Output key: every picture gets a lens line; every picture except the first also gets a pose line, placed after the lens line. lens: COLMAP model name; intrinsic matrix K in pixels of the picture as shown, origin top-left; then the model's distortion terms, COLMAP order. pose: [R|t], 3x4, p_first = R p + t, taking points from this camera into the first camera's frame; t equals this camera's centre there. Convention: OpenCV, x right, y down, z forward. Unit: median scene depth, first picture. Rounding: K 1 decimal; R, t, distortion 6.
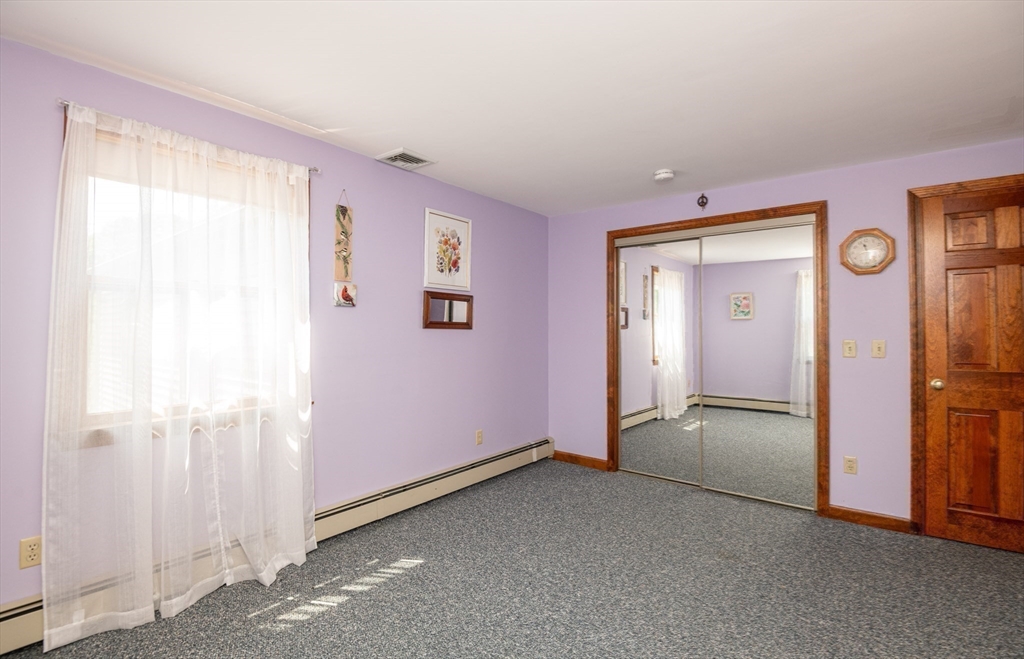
lens RADIAL K [[470.0, 0, 512.2], [0, 470.0, 326.9], [0, 0, 1]] dist [-0.010525, -0.000793]
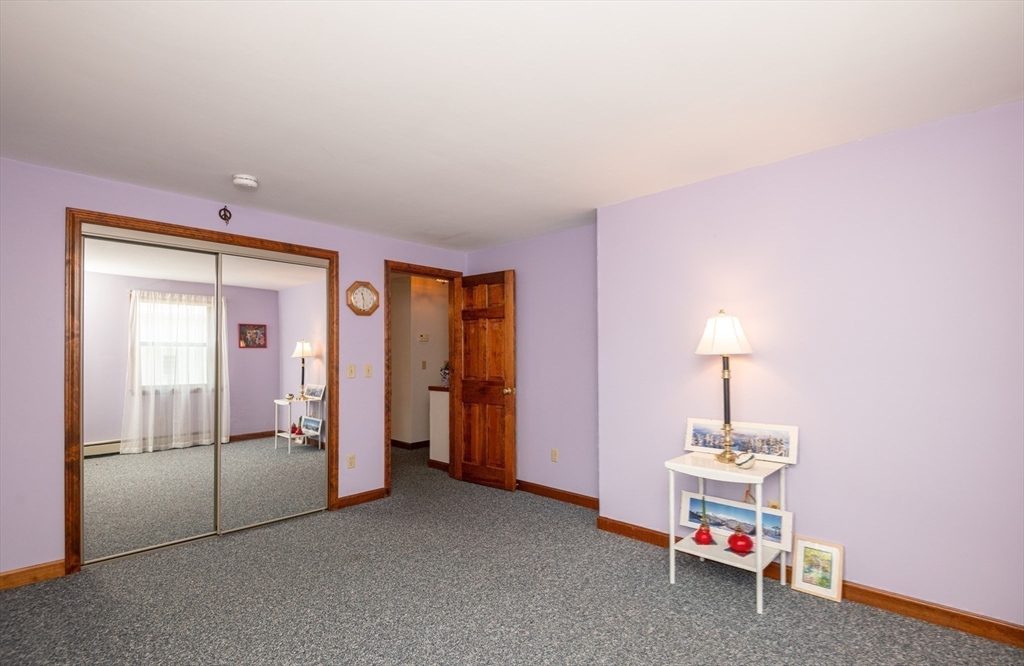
lens RADIAL K [[470.0, 0, 521.0], [0, 470.0, 354.3], [0, 0, 1]] dist [-0.010525, -0.000793]
pose [[0.069331, 0.003455, 0.997588, -0.514191], [-0.001951, 0.999993, -0.003328, 0.002725], [-0.997592, -0.001715, 0.069338, 0.423795]]
